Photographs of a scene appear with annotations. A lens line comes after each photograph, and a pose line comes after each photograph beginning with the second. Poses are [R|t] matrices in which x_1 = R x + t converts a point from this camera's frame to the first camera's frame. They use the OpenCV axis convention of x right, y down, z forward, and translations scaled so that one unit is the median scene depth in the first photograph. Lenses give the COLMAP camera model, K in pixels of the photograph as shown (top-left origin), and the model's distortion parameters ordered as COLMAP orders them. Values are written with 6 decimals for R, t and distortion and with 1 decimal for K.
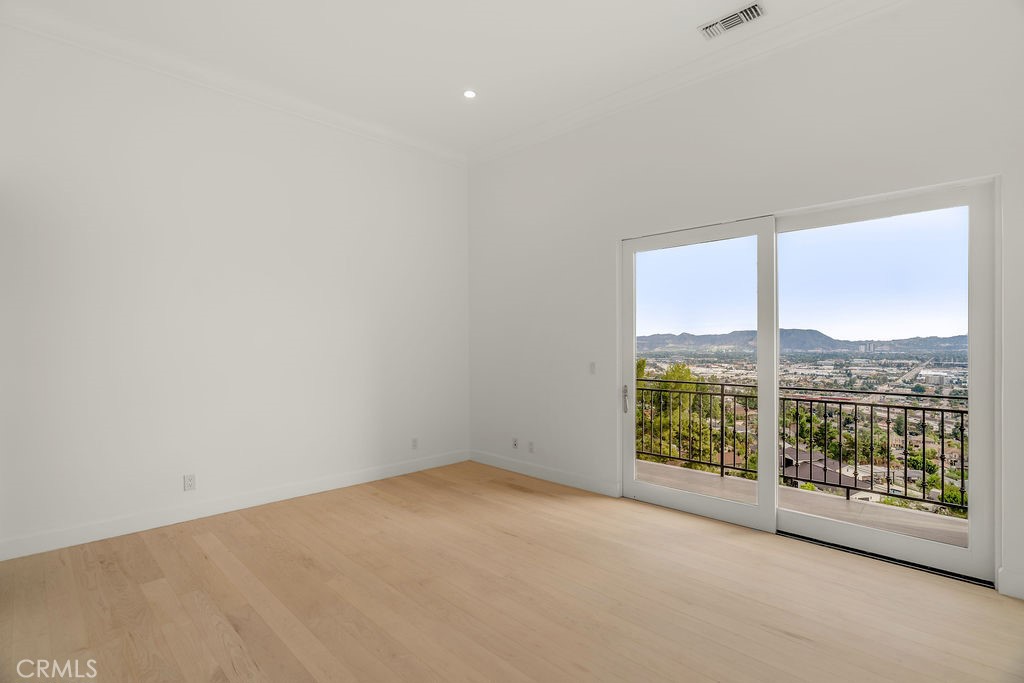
lens RADIAL K [[468.5, 0, 512.0], [0, 468.5, 341.5], [0, 0, 1]] dist [0.001674, 0.000343]
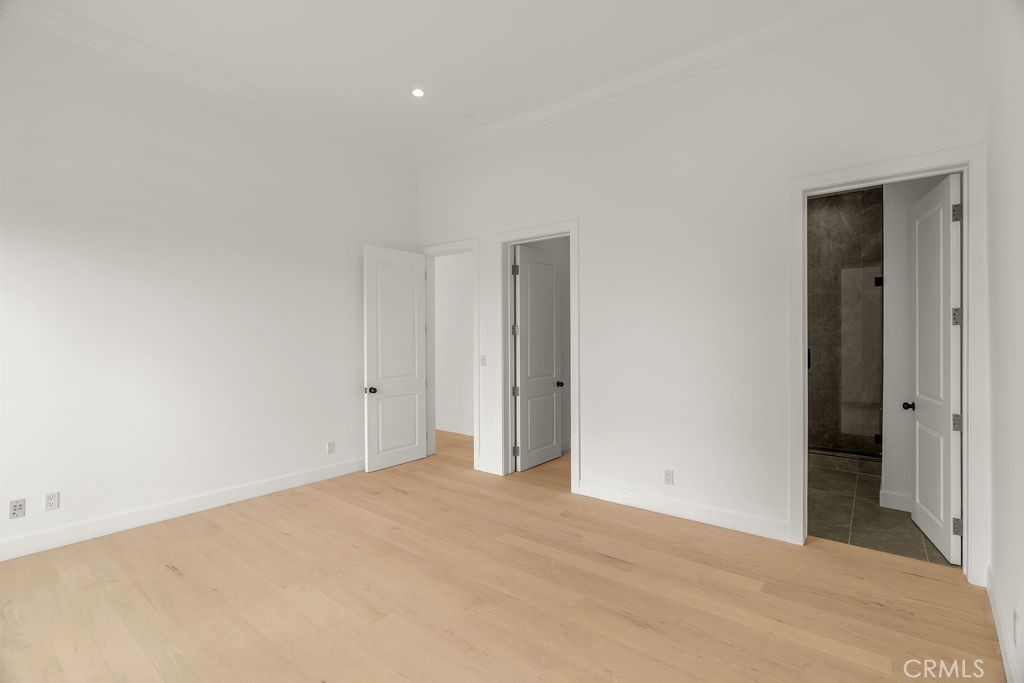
lens RADIAL K [[468.5, 0, 512.0], [0, 468.5, 341.5], [0, 0, 1]] dist [0.001674, 0.000343]
pose [[-0.995993, 0.004710, -0.089309, -0.173563], [0.004950, 0.999985, -0.002462, 0.008494], [0.089296, -0.002894, -0.996001, 1.921397]]
